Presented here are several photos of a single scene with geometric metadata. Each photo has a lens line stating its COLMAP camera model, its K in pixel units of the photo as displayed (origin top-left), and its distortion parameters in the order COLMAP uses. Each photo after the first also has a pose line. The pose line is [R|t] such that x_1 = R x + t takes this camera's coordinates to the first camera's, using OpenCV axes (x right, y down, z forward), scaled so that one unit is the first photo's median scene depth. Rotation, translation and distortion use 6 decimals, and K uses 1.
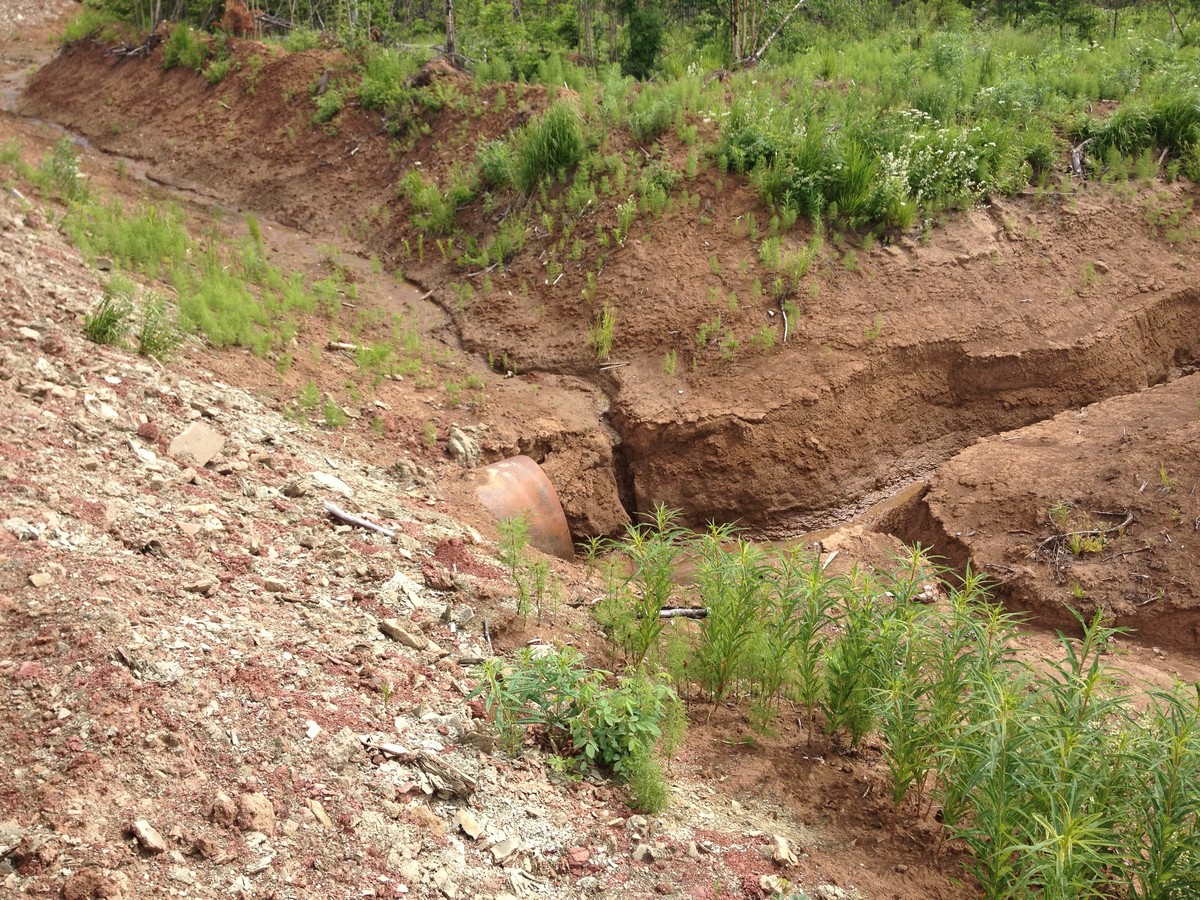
lens RADIAL K [[1062.4, 0, 598.2], [0, 1062.4, 448.7], [0, 0, 1]] dist [0.006221, -0.057359]
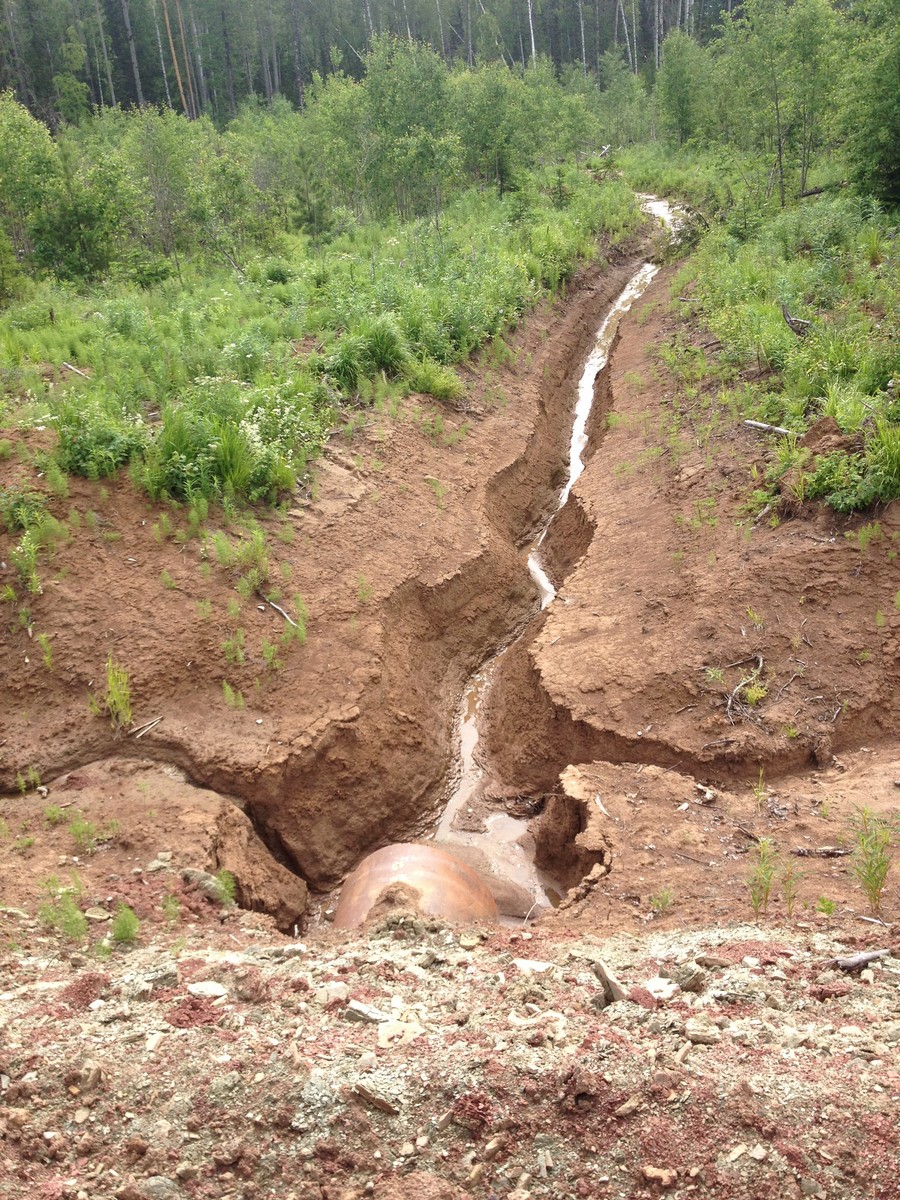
lens RADIAL K [[1062.4, 0, 450.1], [0, 1062.4, 603.5], [0, 0, 1]] dist [0.006221, -0.057359]
pose [[0.700326, -0.311329, 0.642353, -0.315634], [0.371038, 0.927526, 0.045020, -0.115351], [-0.609816, 0.206808, 0.765085, 0.209384]]
